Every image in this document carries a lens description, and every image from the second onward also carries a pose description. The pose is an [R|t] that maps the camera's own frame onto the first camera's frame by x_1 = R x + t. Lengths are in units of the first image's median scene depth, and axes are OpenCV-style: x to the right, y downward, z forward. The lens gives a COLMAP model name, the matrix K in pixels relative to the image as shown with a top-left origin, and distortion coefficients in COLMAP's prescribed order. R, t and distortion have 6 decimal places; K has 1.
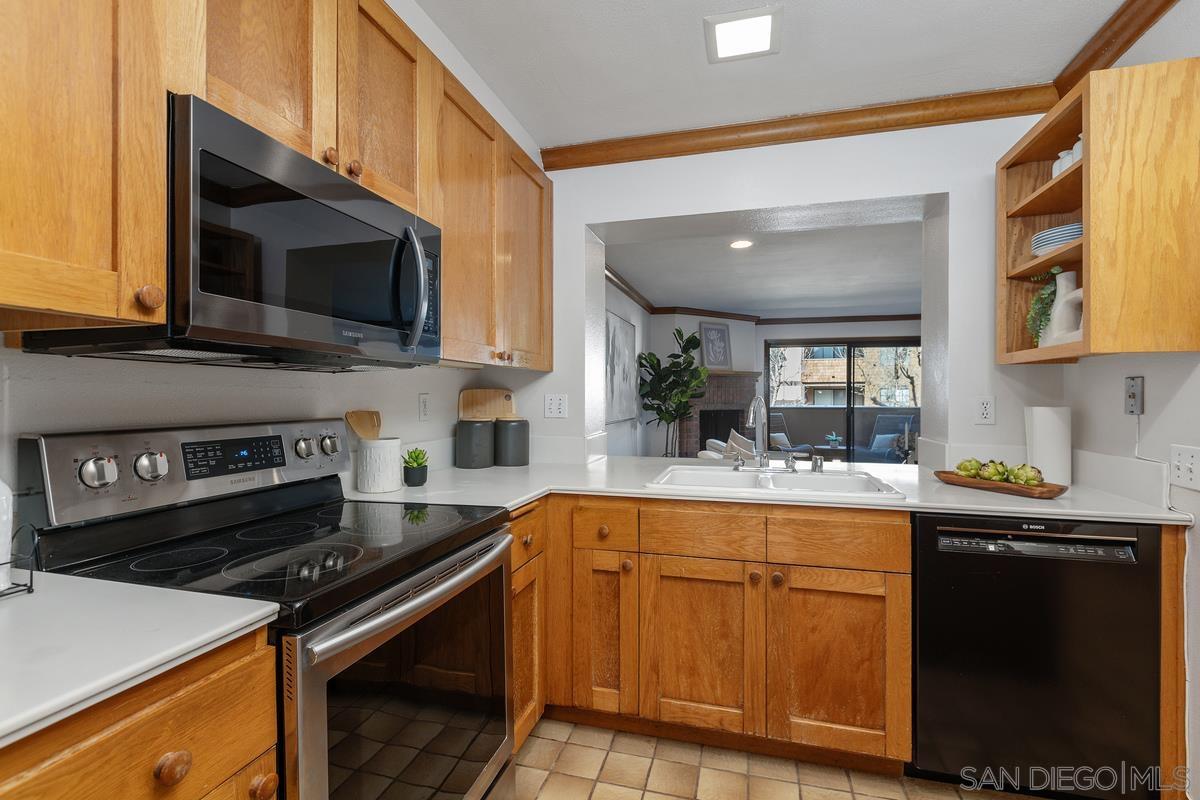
lens RADIAL K [[543.6, 0, 598.5], [0, 543.6, 395.0], [0, 0, 1]] dist [-0.000278, 0.000126]
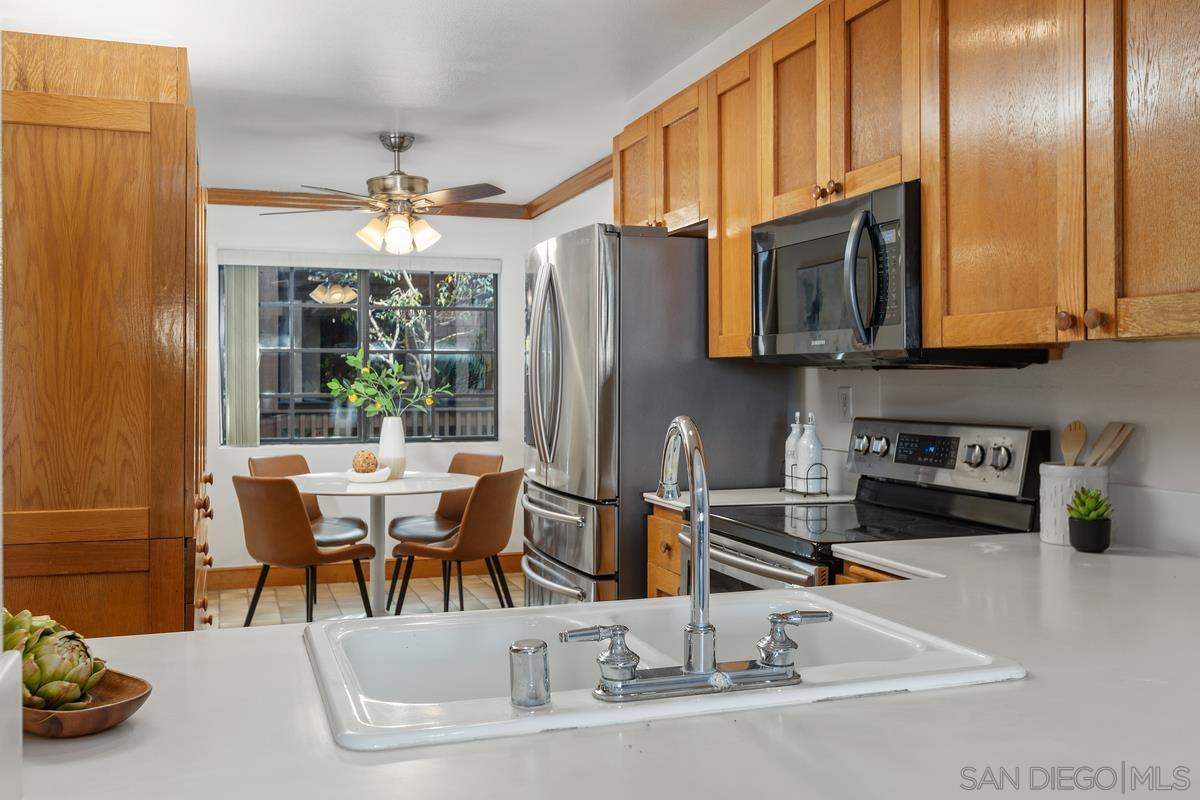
lens RADIAL K [[1090.8, 0, 600.2], [0, 1090.8, 380.5], [0, 0, 1]] dist [0.009516, 0.003996]
pose [[-0.822076, -0.002440, -0.569373, 0.787732], [-0.001222, 0.999996, -0.002521, -0.015288], [0.569377, -0.001377, -0.822075, 1.715134]]
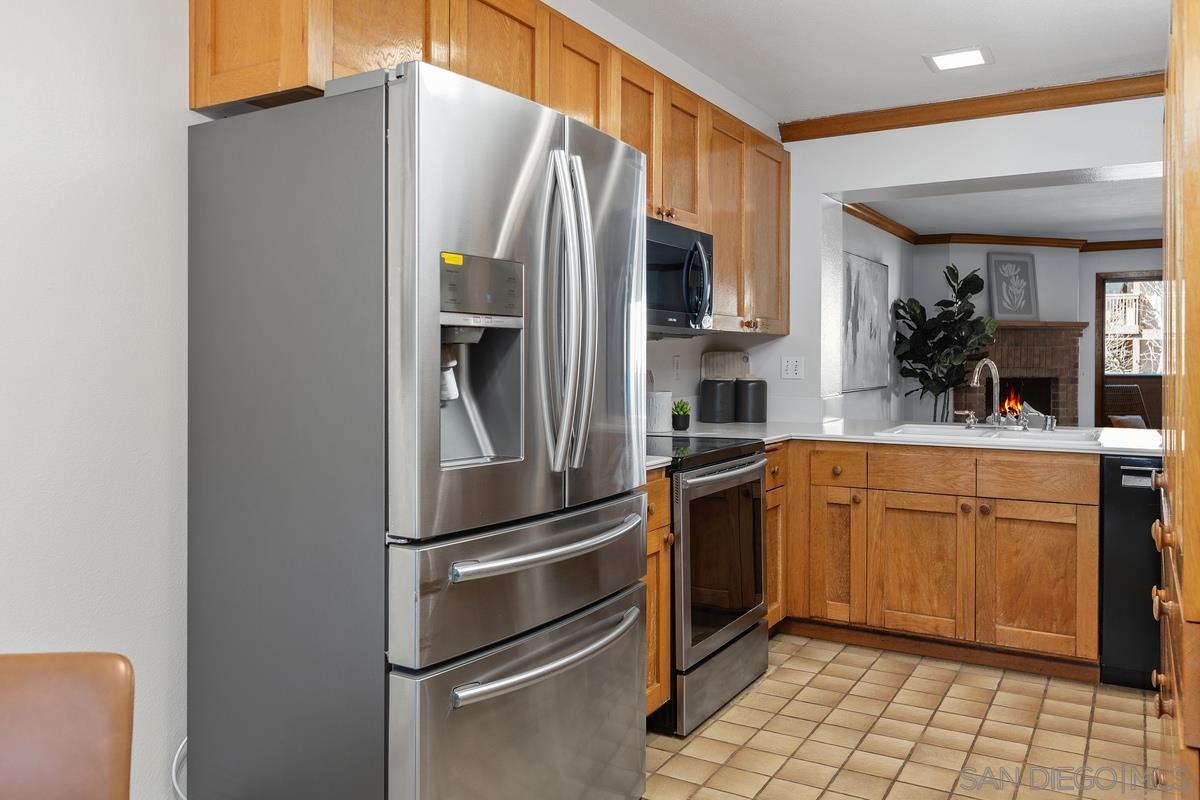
lens RADIAL K [[905.4, 0, 598.2], [0, 905.4, 369.3], [0, 0, 1]] dist [0.004700, 0.000496]
pose [[0.965415, 0.004648, -0.260678, 0.020562], [-0.000540, 0.999875, 0.015826, -0.004650], [0.260719, -0.015138, 0.965296, -1.048567]]
